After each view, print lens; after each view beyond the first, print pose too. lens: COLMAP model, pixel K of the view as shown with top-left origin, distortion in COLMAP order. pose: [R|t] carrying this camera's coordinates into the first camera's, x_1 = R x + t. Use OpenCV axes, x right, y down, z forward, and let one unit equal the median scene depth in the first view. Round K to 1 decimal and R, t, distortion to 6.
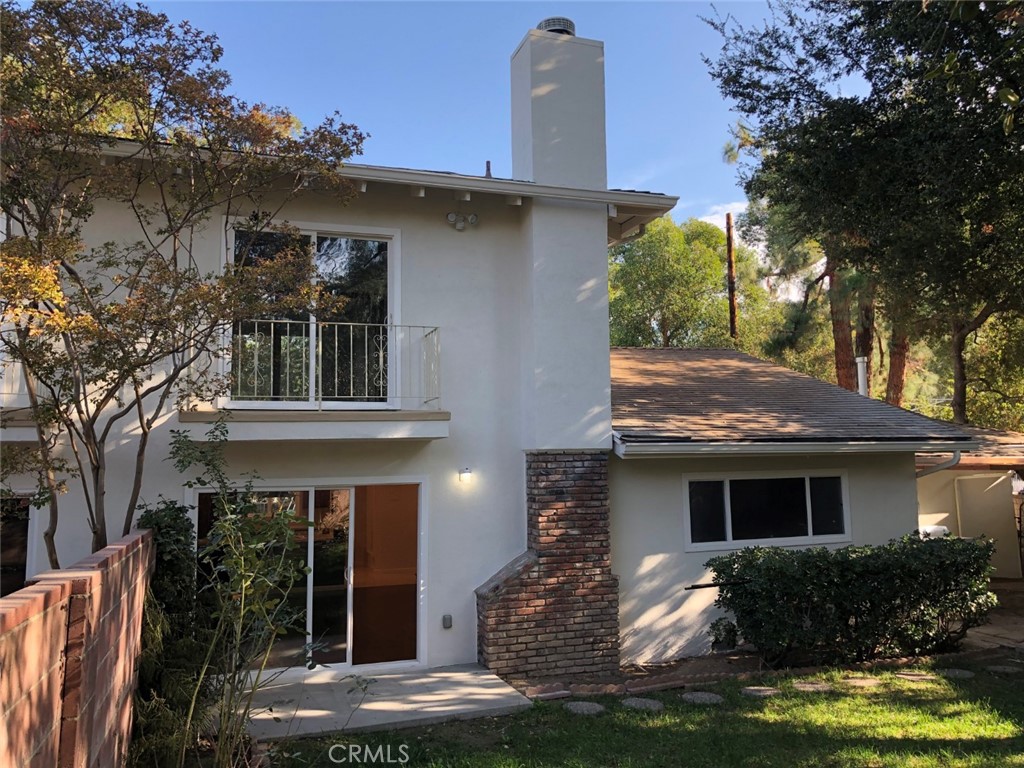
lens RADIAL K [[850.1, 0, 517.4], [0, 850.1, 378.6], [0, 0, 1]] dist [0.067132, -0.114340]
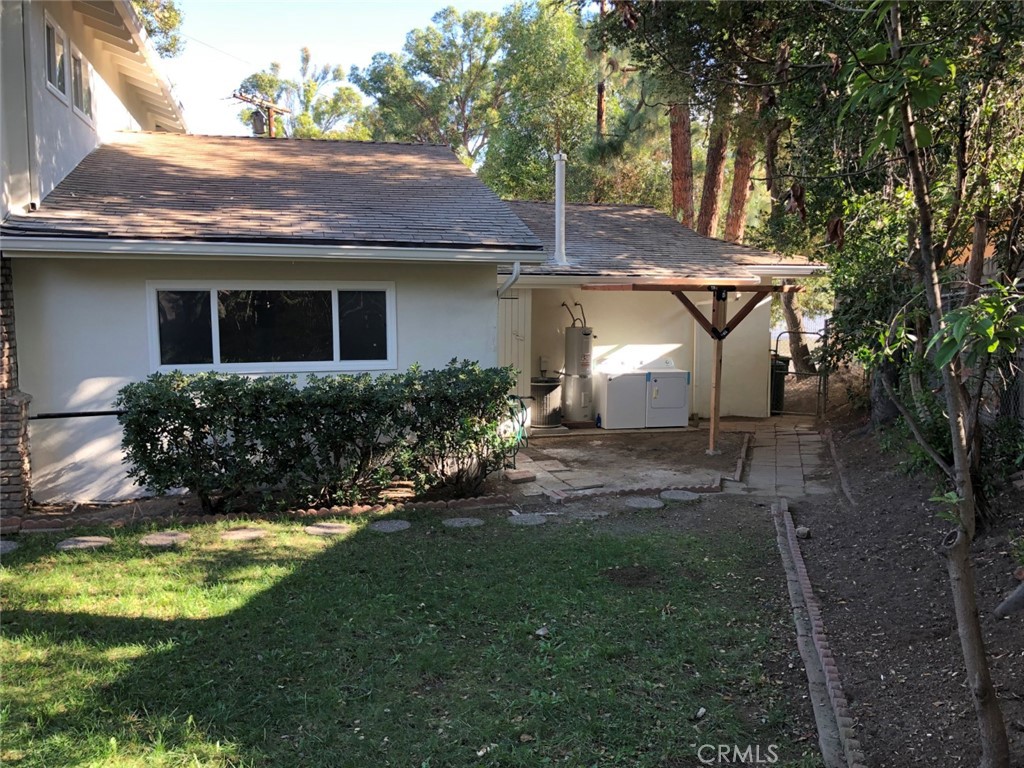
lens RADIAL K [[850.1, 0, 517.4], [0, 850.1, 378.6], [0, 0, 1]] dist [0.067132, -0.114340]
pose [[0.999354, 0.030627, -0.018824, 0.536022], [-0.026060, 0.977883, 0.207525, 0.023228], [0.024764, -0.206900, 0.978049, 0.185328]]
